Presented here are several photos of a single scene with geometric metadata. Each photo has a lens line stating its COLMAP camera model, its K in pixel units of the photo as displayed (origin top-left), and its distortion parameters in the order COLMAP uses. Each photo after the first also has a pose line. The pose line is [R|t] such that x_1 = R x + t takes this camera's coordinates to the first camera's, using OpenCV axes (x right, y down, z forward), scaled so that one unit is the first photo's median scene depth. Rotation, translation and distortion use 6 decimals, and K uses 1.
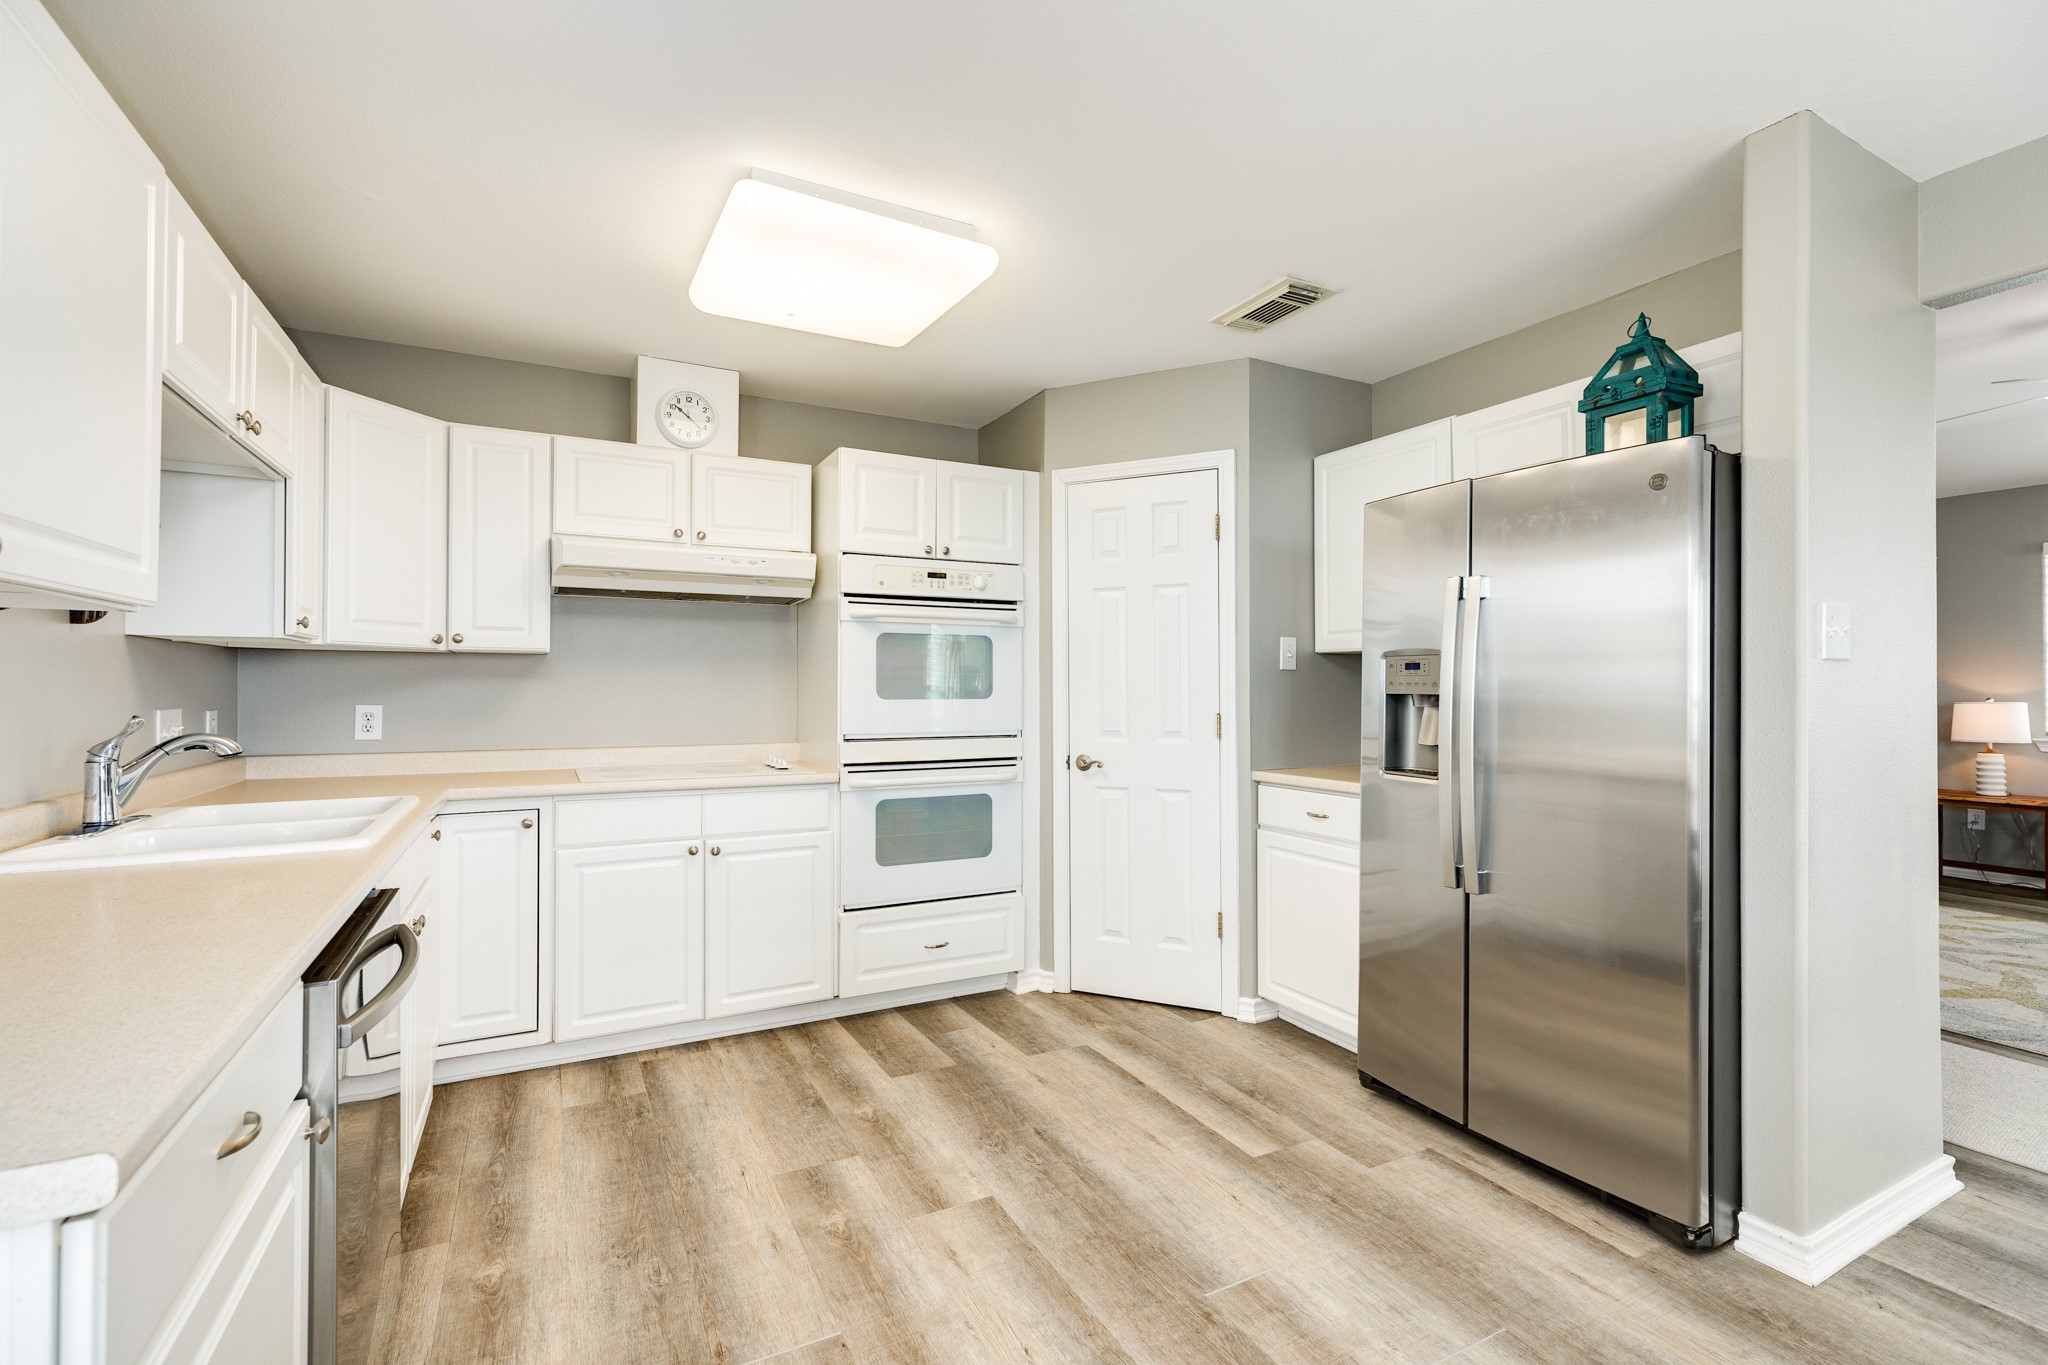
lens RADIAL K [[913.0, 0, 1022.6], [0, 913.0, 679.9], [0, 0, 1]] dist [0.008520, 0.000062]
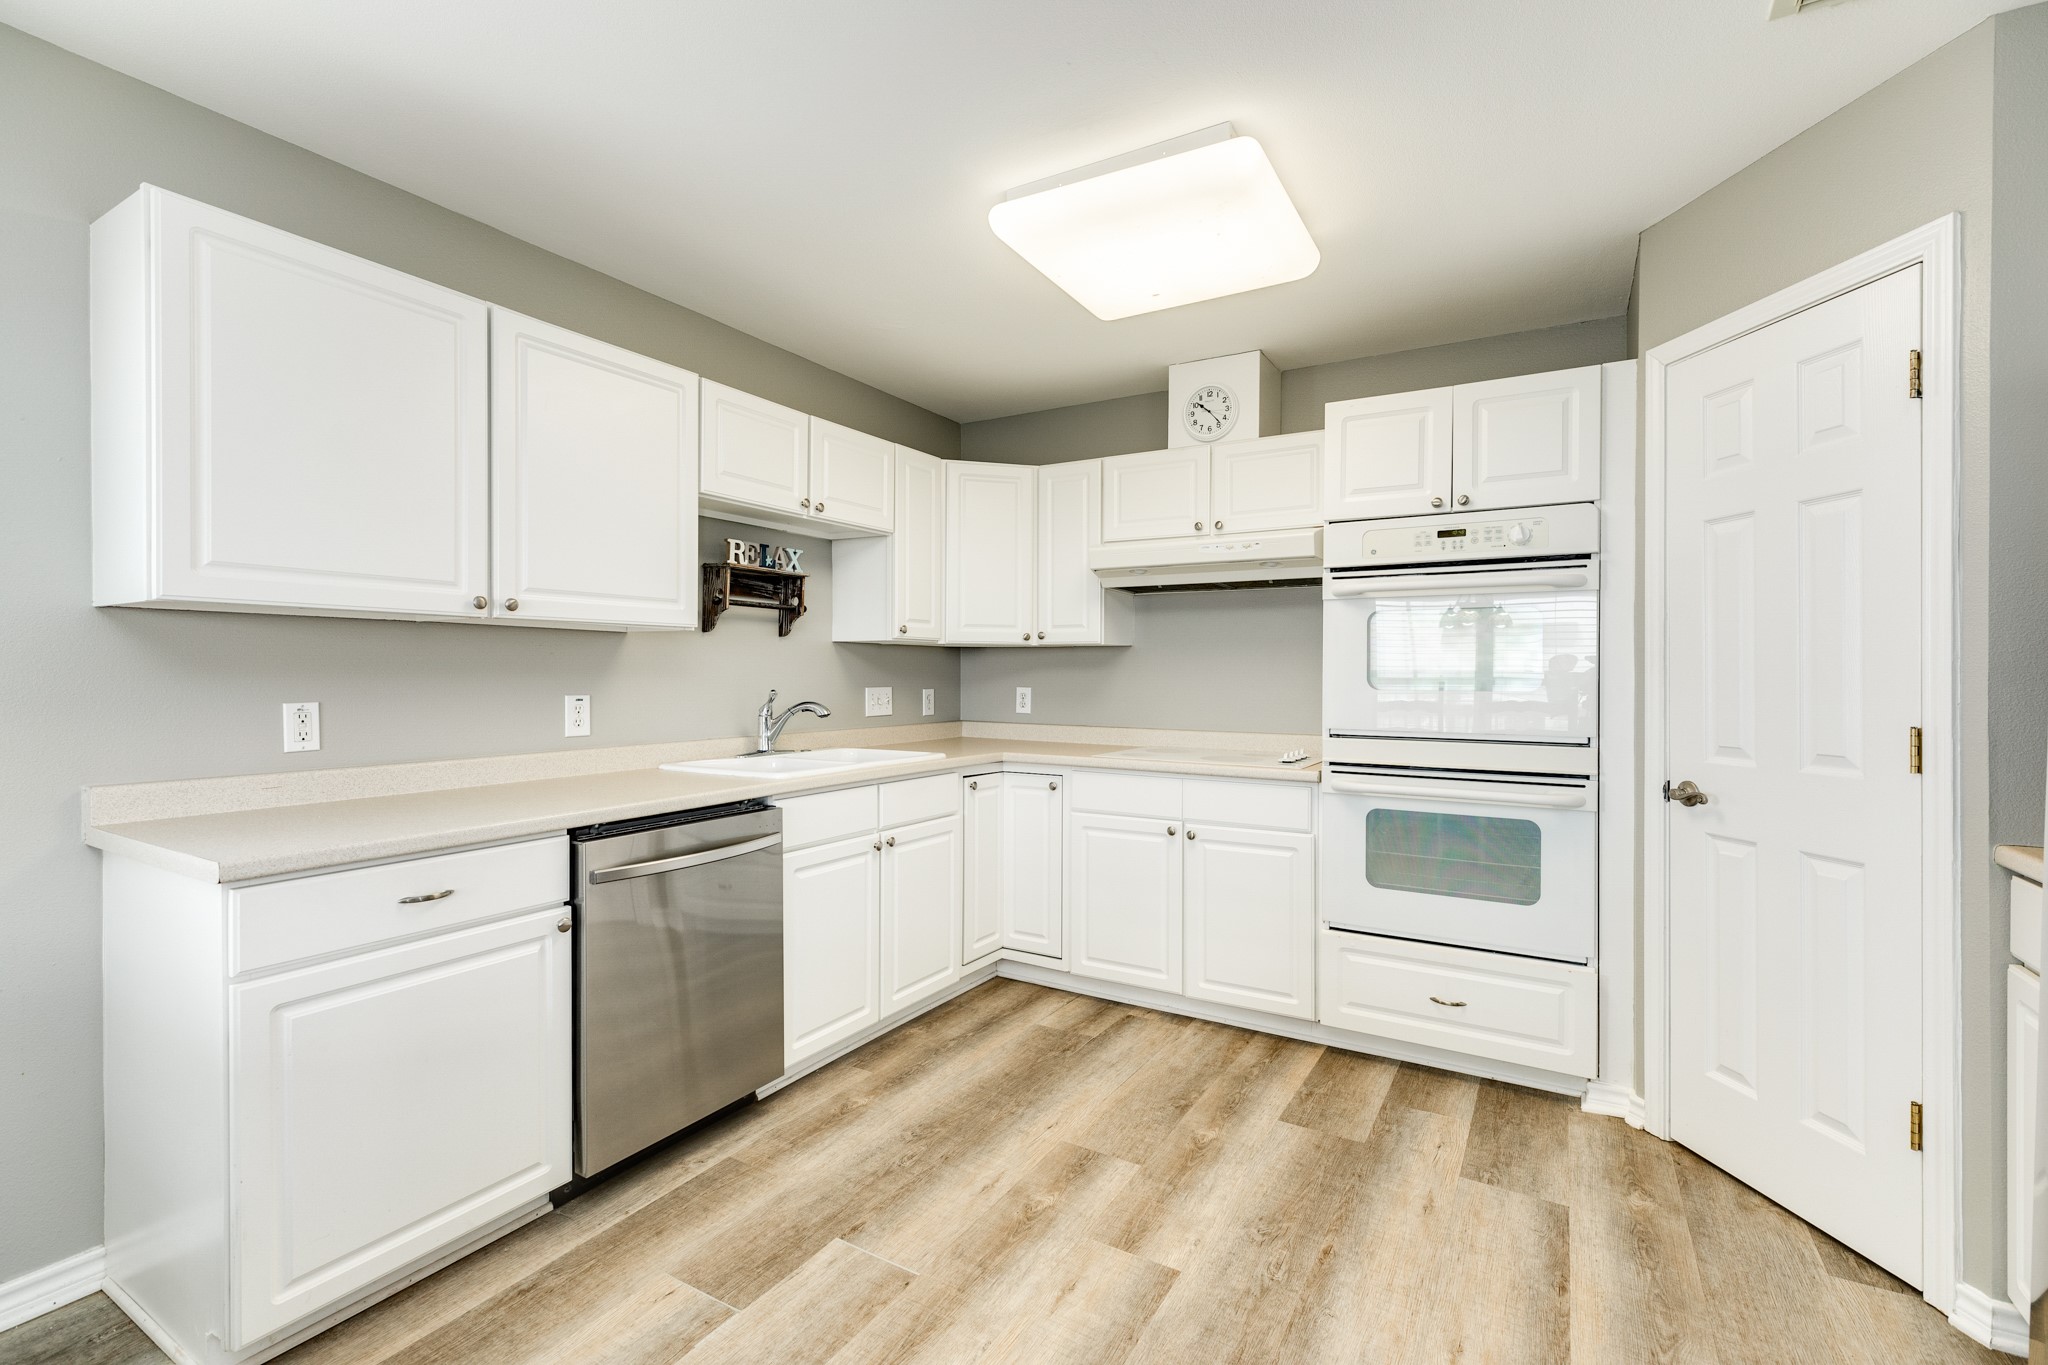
lens RADIAL K [[913.0, 0, 1020.7], [0, 913.0, 677.7], [0, 0, 1]] dist [0.008520, 0.000062]
pose [[0.523092, 0.005188, -0.852260, 0.419777], [0.003652, 0.999959, 0.008328, 0.002176], [0.852268, -0.007469, 0.523052, 0.295242]]
